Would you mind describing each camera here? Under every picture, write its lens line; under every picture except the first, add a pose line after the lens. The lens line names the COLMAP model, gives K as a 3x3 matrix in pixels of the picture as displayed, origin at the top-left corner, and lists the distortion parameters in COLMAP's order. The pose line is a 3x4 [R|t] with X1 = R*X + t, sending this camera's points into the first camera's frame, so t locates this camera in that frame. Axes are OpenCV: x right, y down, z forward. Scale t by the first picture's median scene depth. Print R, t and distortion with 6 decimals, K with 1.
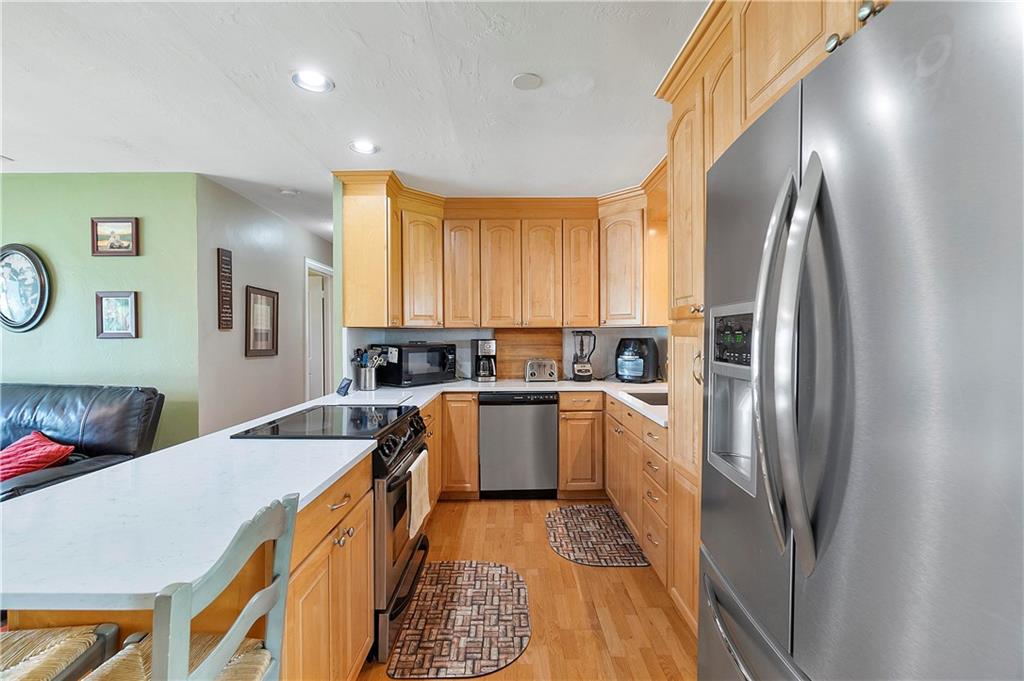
lens RADIAL K [[441.3, 0, 512.1], [0, 441.3, 339.3], [0, 0, 1]] dist [0.000880, 0.000002]
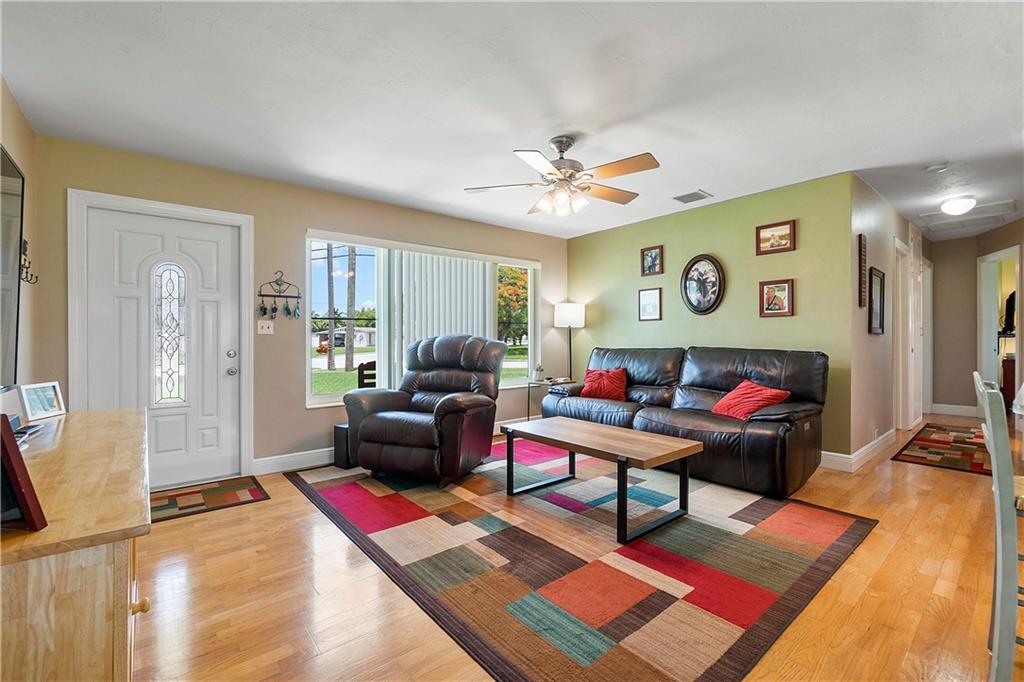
lens RADIAL K [[441.3, 0, 511.6], [0, 441.3, 339.8], [0, 0, 1]] dist [0.000880, 0.000002]
pose [[0.636999, 0.004359, -0.770852, -0.391804], [-0.006541, 0.999979, 0.000249, 0.070634], [0.770837, 0.004883, 0.637014, -0.416736]]
